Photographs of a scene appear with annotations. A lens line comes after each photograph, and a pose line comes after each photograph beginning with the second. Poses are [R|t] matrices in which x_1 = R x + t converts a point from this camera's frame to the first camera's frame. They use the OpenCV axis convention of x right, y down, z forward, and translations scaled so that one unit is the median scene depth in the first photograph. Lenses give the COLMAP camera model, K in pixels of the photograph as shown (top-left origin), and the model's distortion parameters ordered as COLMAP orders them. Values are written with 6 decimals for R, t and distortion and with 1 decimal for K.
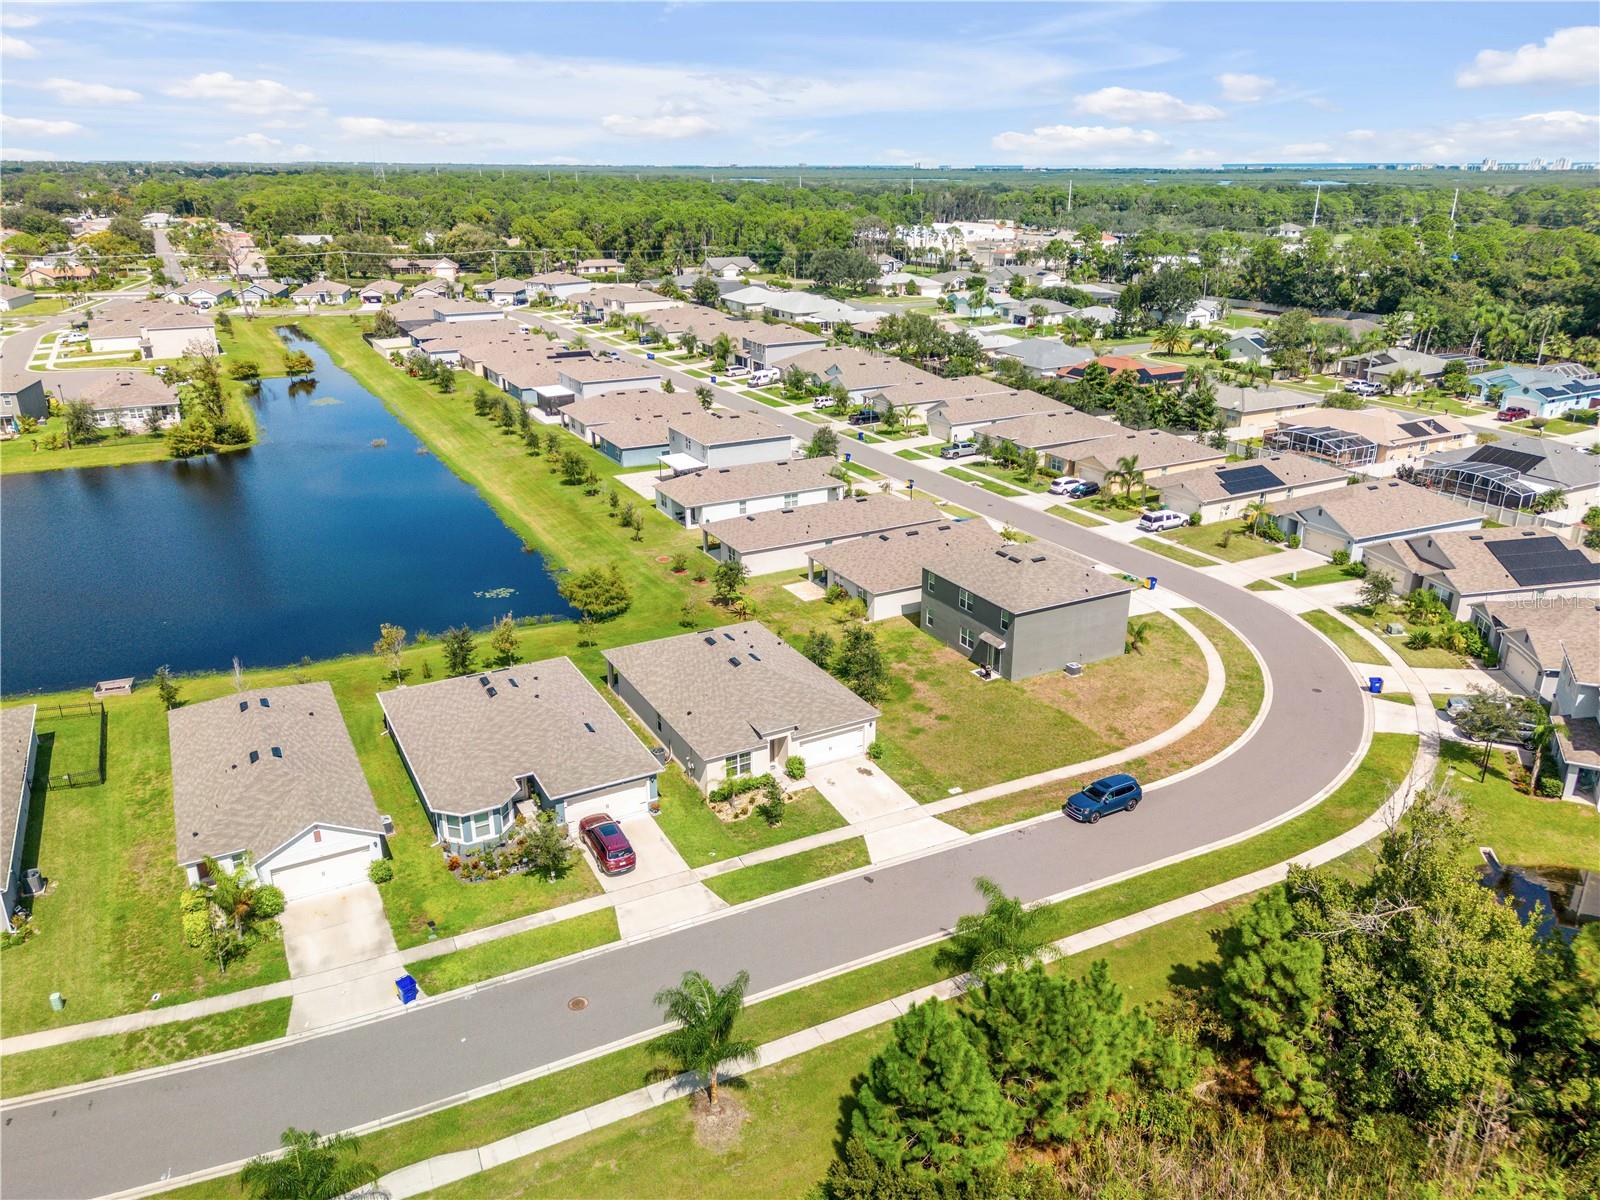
lens RADIAL K [[1143.8, 0, 803.8], [0, 1143.8, 602.0], [0, 0, 1]] dist [0.086335, -0.095239]
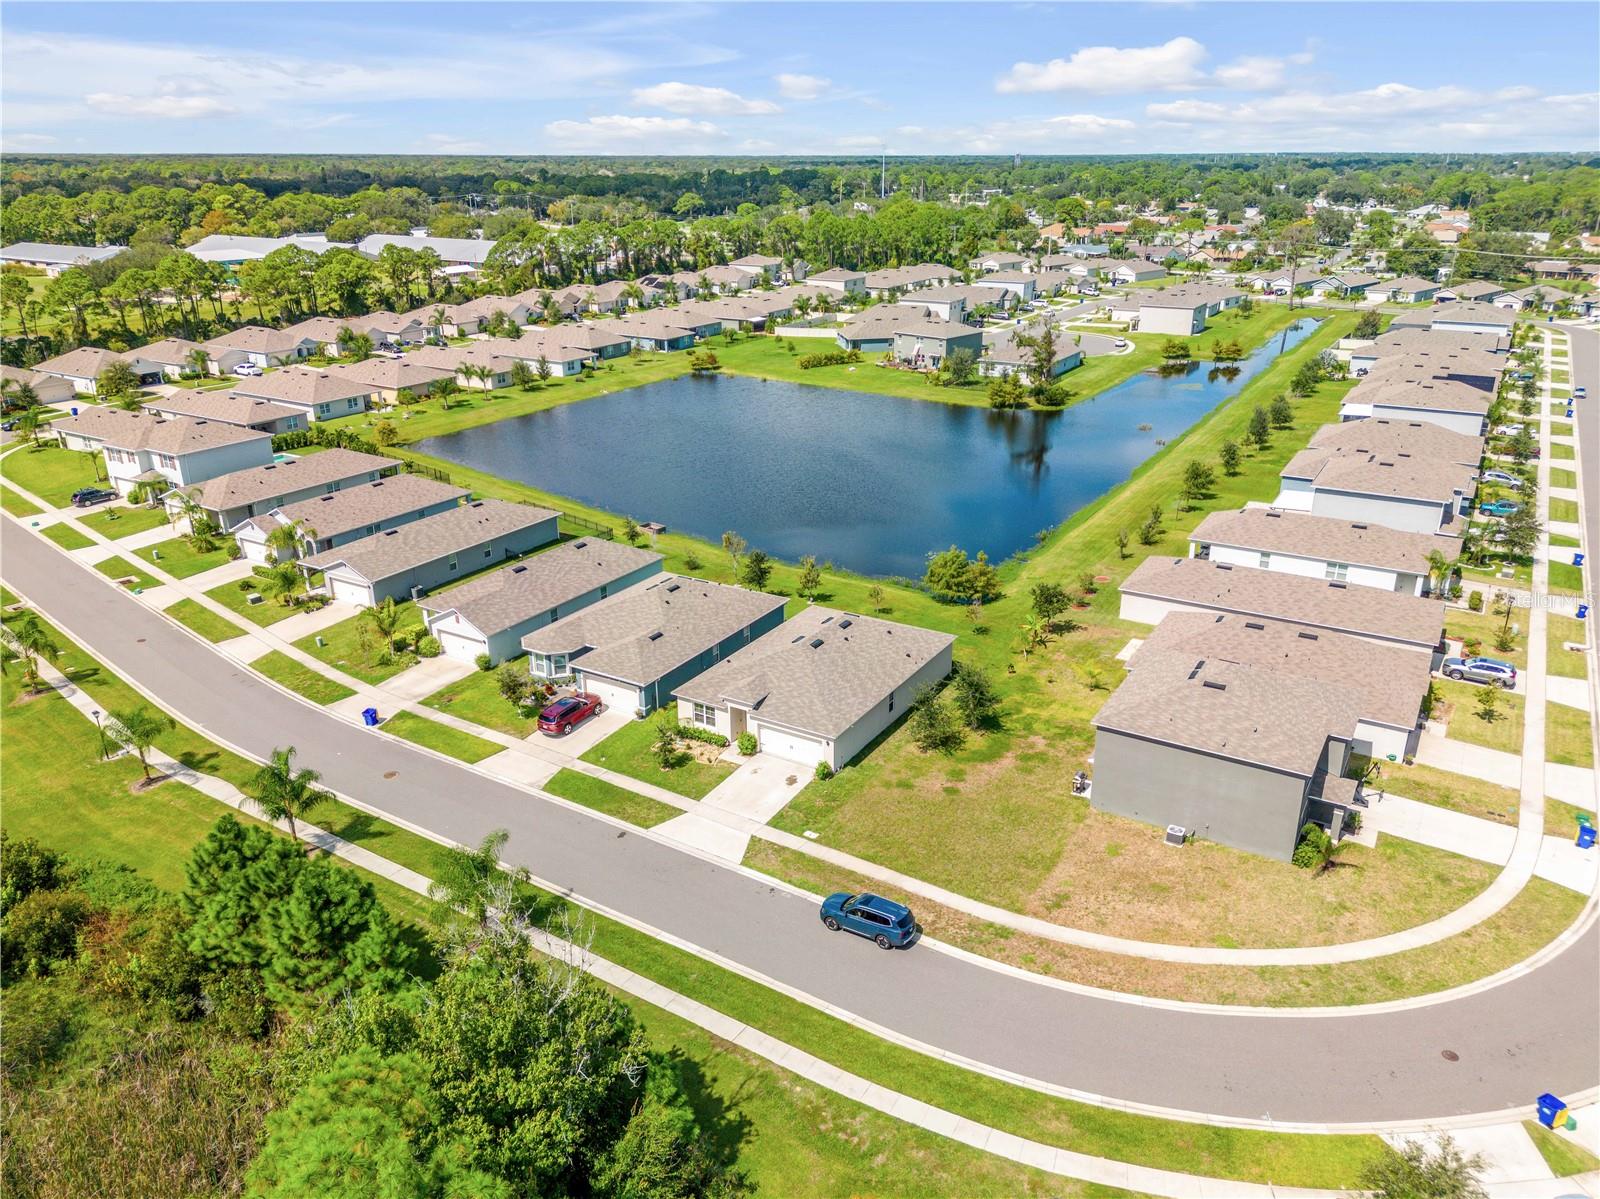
lens RADIAL K [[1143.8, 0, 803.8], [0, 1143.8, 601.5], [0, 0, 1]] dist [0.086335, -0.095239]
pose [[0.508549, 0.308805, -0.803752, 0.676298], [-0.304005, 0.937751, 0.167938, -0.137369], [0.805580, 0.158940, 0.570771, 0.363830]]
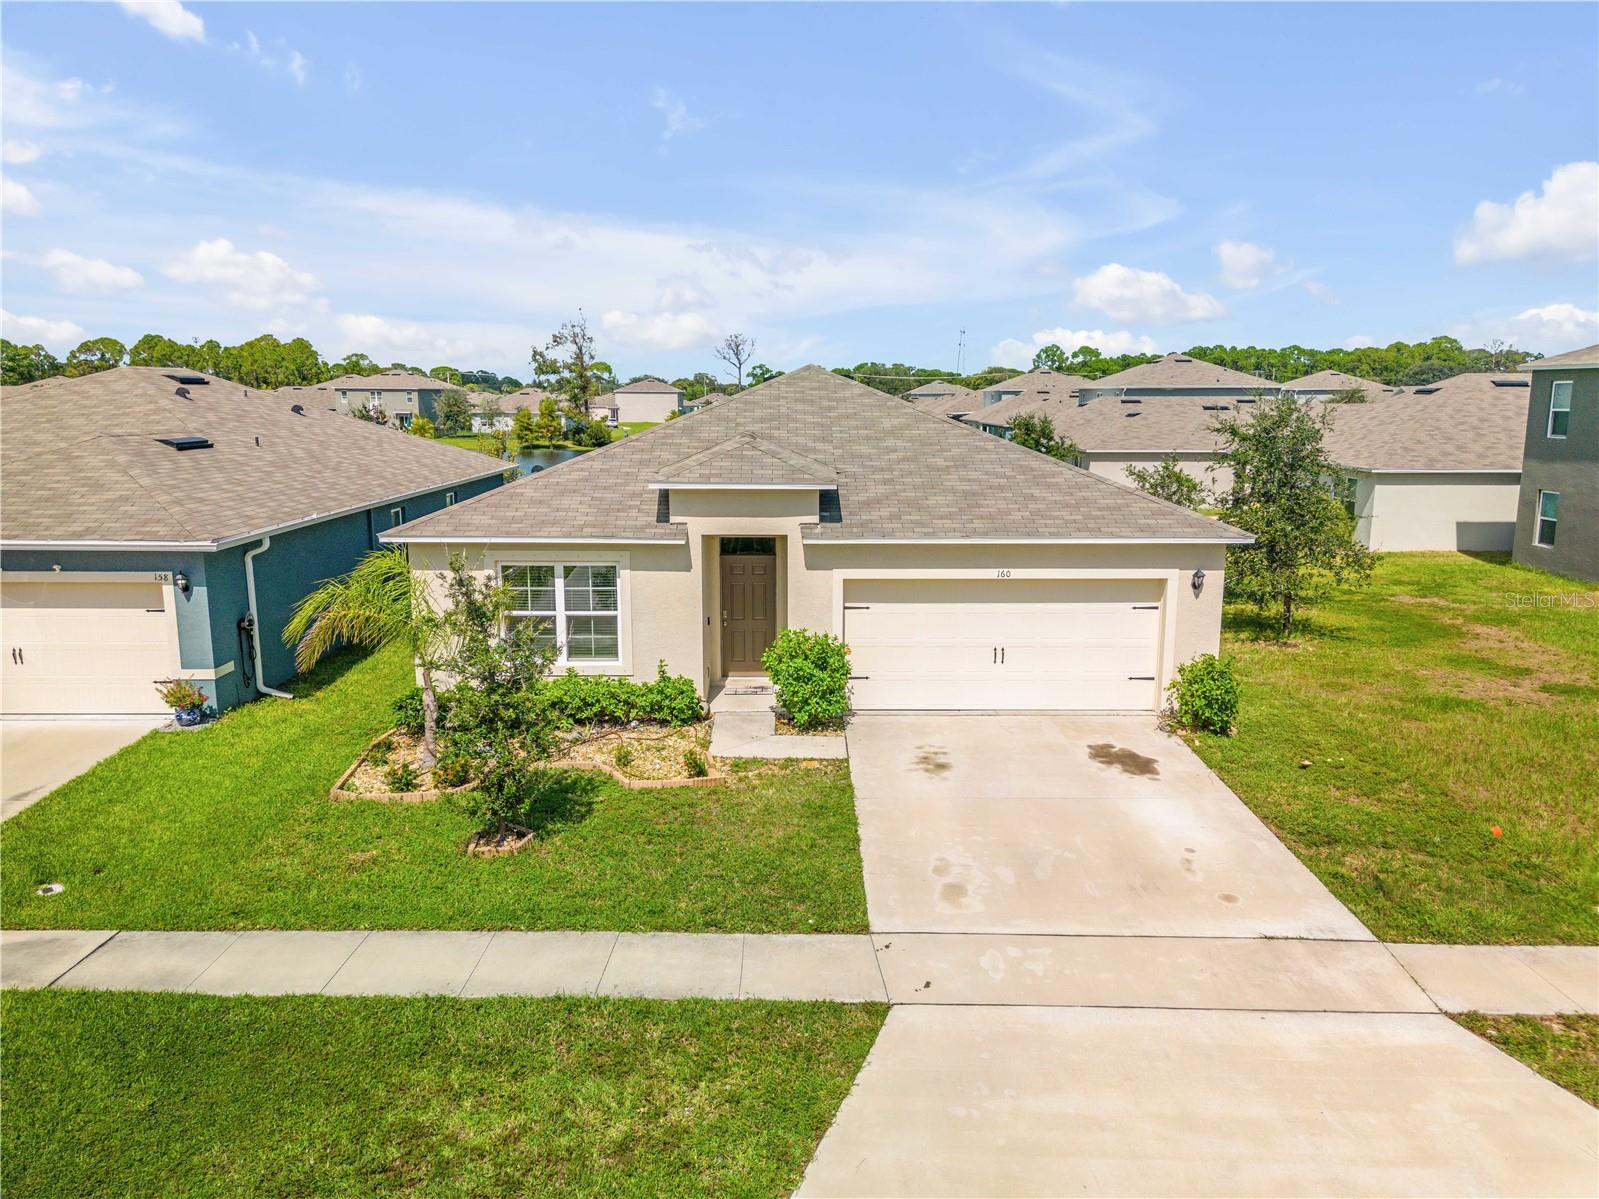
lens RADIAL K [[1139.9, 0, 802.4], [0, 1139.9, 601.8], [0, 0, 1]] dist [0.078100, -0.085201]
pose [[0.885239, 0.084672, -0.457365, 0.081414], [-0.168603, 0.974831, -0.145865, 0.136732], [0.433503, 0.206238, 0.877235, 0.664267]]
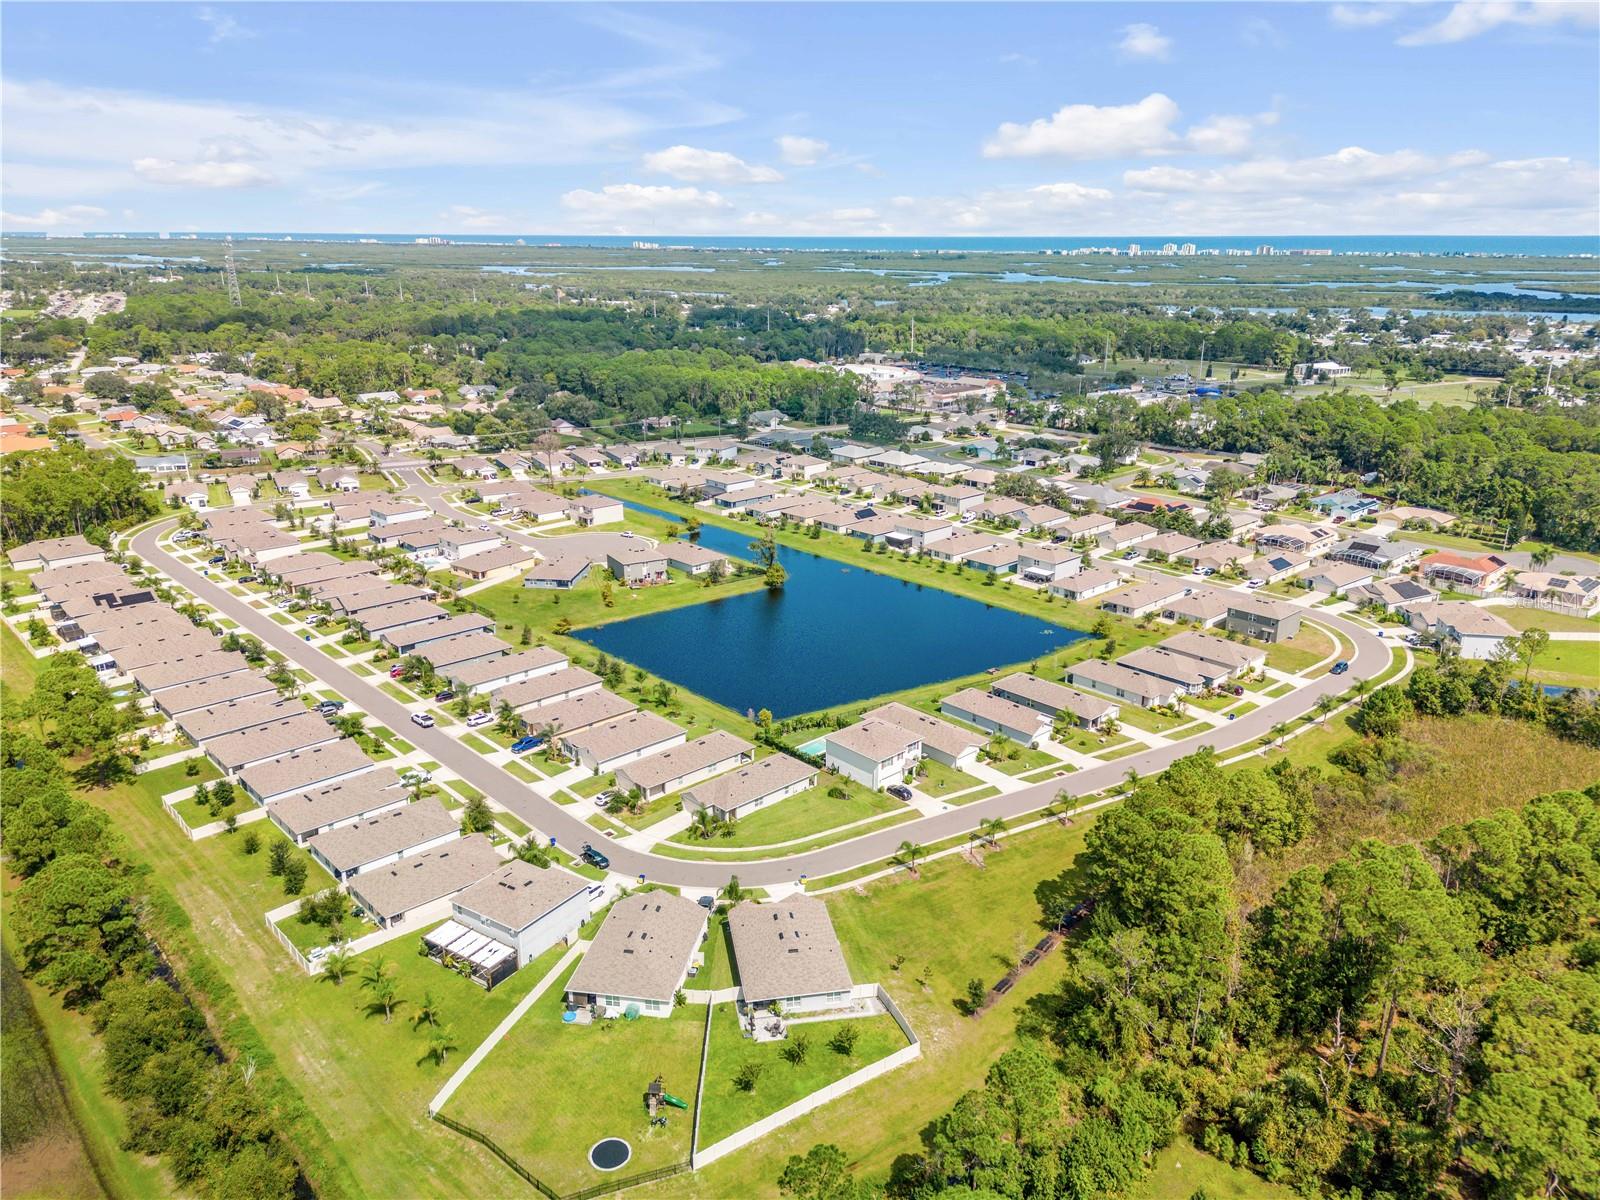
lens RADIAL K [[1143.8, 0, 803.8], [0, 1143.8, 602.0], [0, 0, 1]] dist [0.086335, -0.095239]
pose [[0.968576, -0.074933, 0.237161, -1.718330], [0.087076, 0.995352, -0.041132, -0.020352], [-0.232976, 0.060491, 0.970599, -1.647926]]
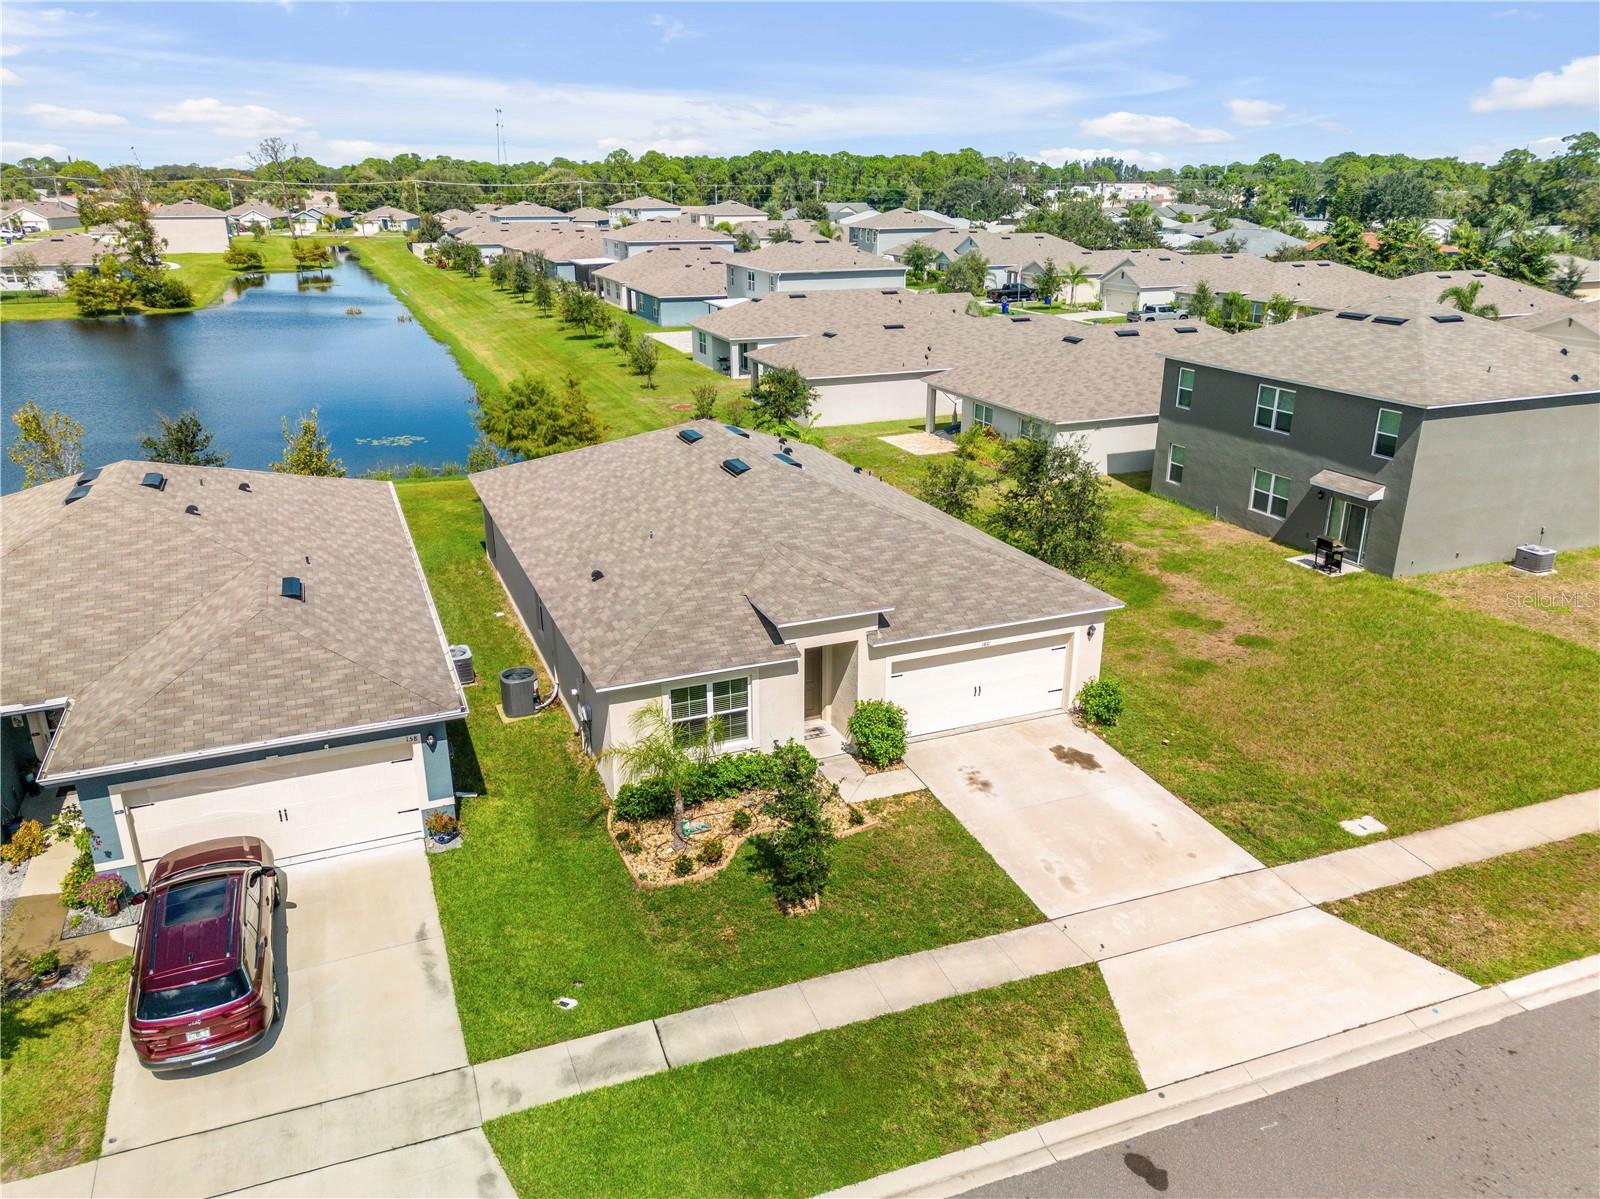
lens RADIAL K [[1143.8, 0, 803.8], [0, 1143.8, 601.5], [0, 0, 1]] dist [0.086335, -0.095239]
pose [[0.994701, 0.036558, -0.096087, 0.002044], [-0.037851, 0.999215, -0.011670, 0.091302], [0.095584, 0.015246, 0.995305, 0.542781]]
